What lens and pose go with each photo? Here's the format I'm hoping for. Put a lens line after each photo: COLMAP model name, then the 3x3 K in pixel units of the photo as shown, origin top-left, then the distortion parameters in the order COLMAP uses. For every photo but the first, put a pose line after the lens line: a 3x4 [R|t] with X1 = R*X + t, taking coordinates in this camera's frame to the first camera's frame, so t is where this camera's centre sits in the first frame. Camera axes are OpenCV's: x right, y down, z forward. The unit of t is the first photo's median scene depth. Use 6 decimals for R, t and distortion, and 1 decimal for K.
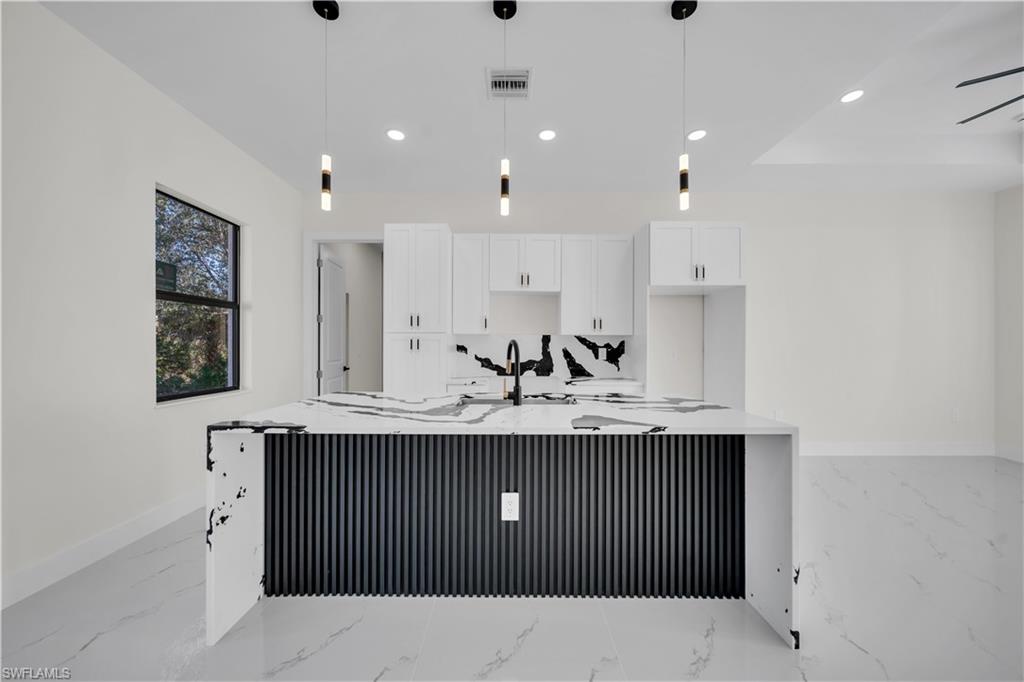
lens RADIAL K [[353.7, 0, 511.2], [0, 353.7, 346.3], [0, 0, 1]] dist [-0.000835, -0.000241]
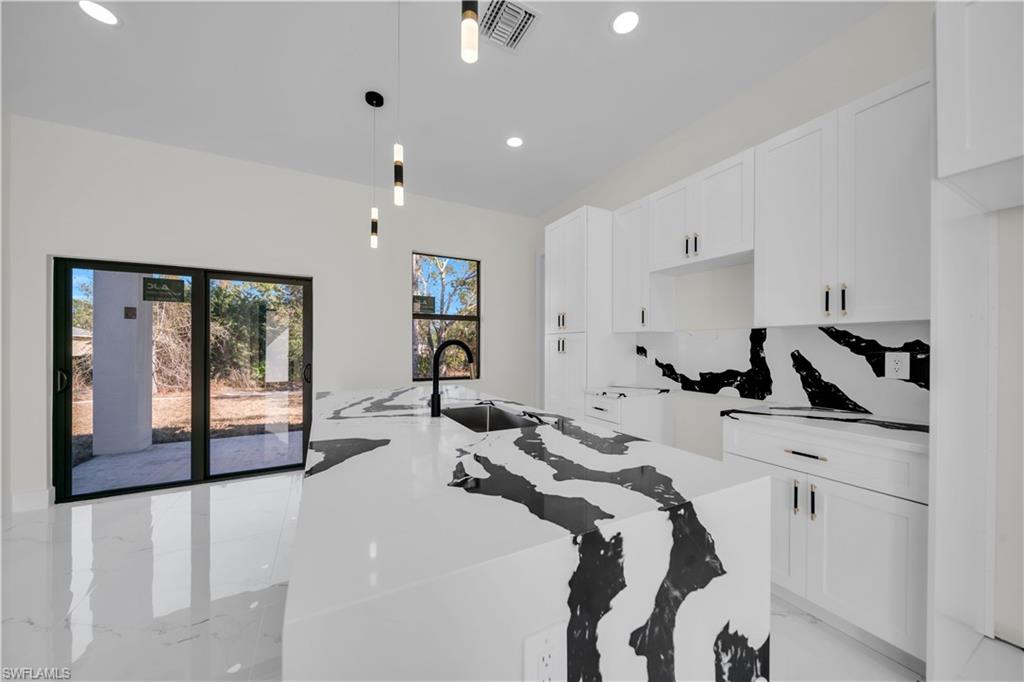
lens RADIAL K [[353.7, 0, 511.2], [0, 353.7, 346.3], [0, 0, 1]] dist [-0.000835, -0.000241]
pose [[0.468517, -0.003506, -0.883447, 0.429807], [-0.000928, 0.999990, -0.004461, 0.000479], [0.883454, 0.002910, 0.468509, 0.382505]]
